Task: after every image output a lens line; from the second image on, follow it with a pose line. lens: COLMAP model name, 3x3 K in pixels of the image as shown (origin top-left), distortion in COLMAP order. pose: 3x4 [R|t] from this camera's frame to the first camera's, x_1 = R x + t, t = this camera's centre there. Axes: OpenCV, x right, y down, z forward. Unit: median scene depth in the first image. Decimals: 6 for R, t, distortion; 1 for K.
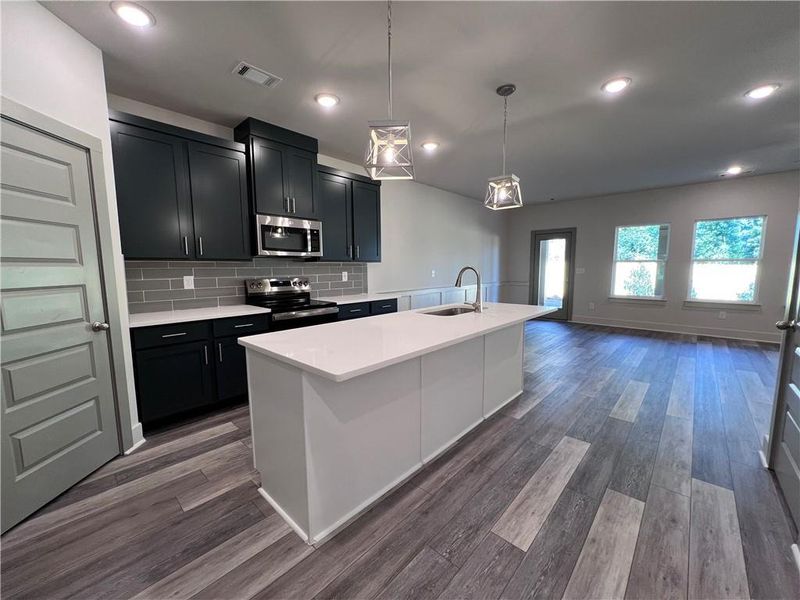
lens RADIAL K [[322.0, 0, 399.5], [0, 322.0, 301.5], [0, 0, 1]] dist [-0.000754, -0.000108]
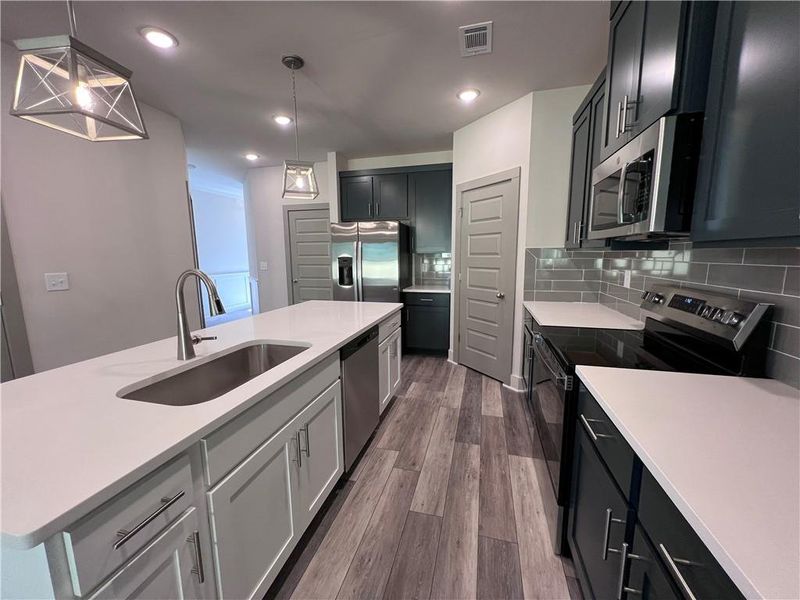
lens RADIAL K [[322.0, 0, 398.7], [0, 322.0, 301.8], [0, 0, 1]] dist [-0.000754, -0.000108]
pose [[-0.884697, 0.076018, -0.459926, 0.239462], [-0.040808, 0.970197, 0.238855, -0.249025], [0.464376, 0.230083, -0.855229, 2.199527]]
